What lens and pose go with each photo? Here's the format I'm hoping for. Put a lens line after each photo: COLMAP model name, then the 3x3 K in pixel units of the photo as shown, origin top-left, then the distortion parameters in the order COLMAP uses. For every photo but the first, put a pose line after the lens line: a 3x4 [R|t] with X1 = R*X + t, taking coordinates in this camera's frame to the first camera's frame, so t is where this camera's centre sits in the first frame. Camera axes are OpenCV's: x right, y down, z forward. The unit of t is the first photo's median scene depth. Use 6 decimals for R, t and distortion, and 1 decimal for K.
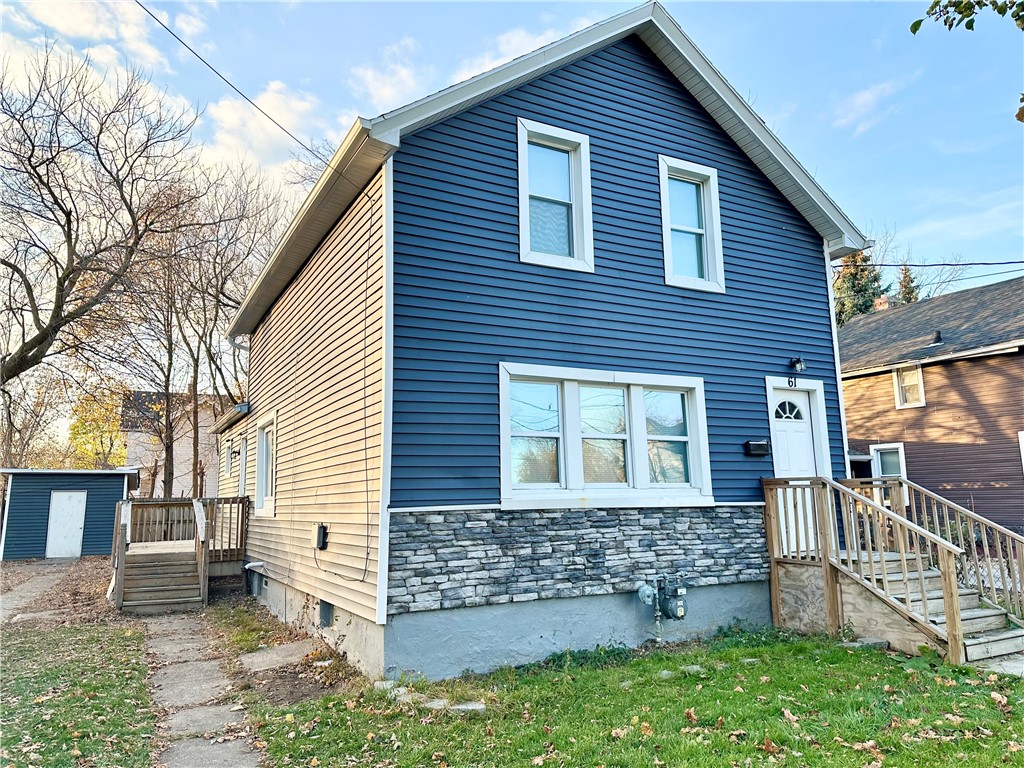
lens RADIAL K [[732.5, 0, 512.2], [0, 732.5, 367.0], [0, 0, 1]] dist [0.026486, -0.005433]
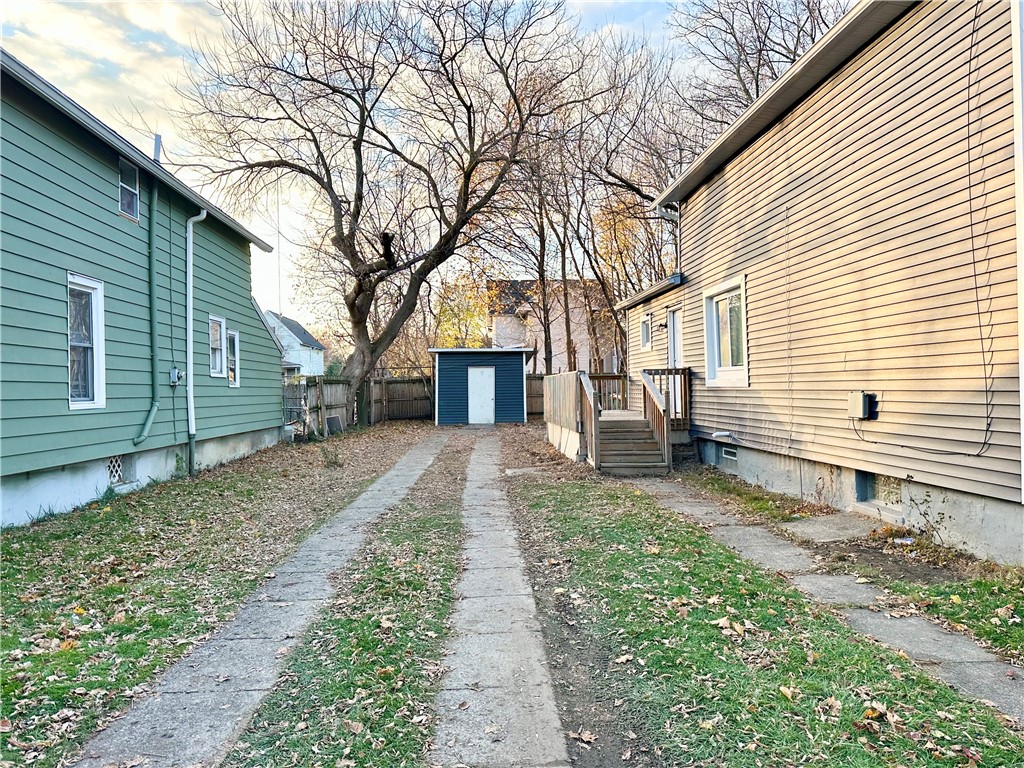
lens RADIAL K [[716.0, 0, 521.0], [0, 716.0, 388.8], [0, 0, 1]] dist [0.076445, -0.110558]
pose [[0.918319, 0.004217, -0.395820, -0.162095], [0.071739, 0.981612, 0.176896, 0.013654], [0.389287, -0.190843, 0.901130, 0.025996]]
